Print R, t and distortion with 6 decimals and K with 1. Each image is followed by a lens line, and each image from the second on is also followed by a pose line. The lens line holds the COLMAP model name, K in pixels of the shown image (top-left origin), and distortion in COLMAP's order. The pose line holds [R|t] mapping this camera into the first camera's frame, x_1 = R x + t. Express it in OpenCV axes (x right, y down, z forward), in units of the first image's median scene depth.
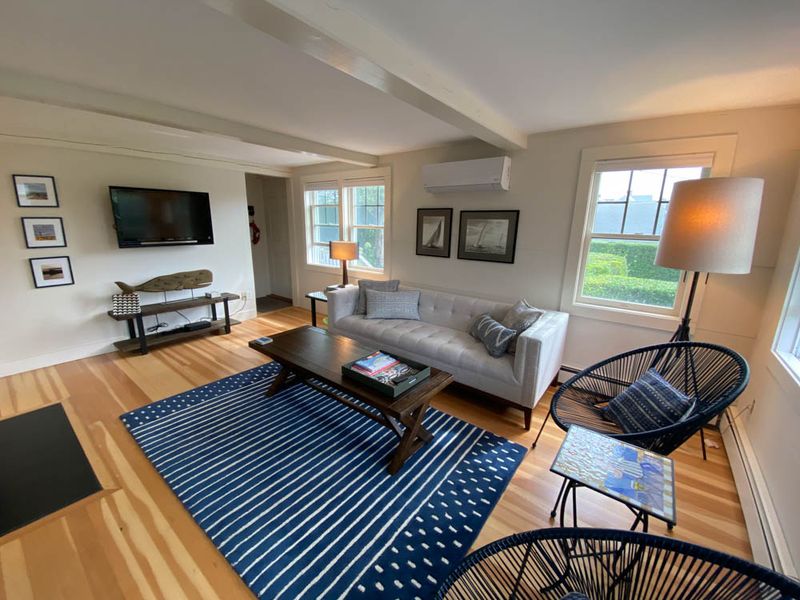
lens RADIAL K [[325.0, 0, 400.0], [0, 325.0, 300.0], [0, 0, 1]] dist [0.021284, -0.019747]
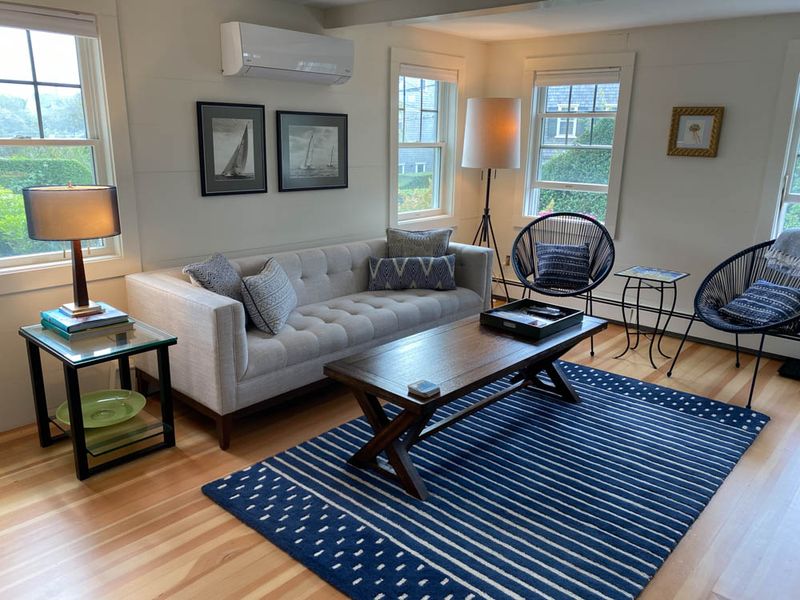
lens RADIAL K [[615.5, 0, 400.0], [0, 615.5, 300.0], [0, 0, 1]] dist [0.040484, -0.003843]
pose [[0.051085, -0.270798, 0.961280, -0.957982], [0.218041, 0.942340, 0.253876, -0.180946], [-0.974602, 0.196629, 0.107185, 0.709738]]
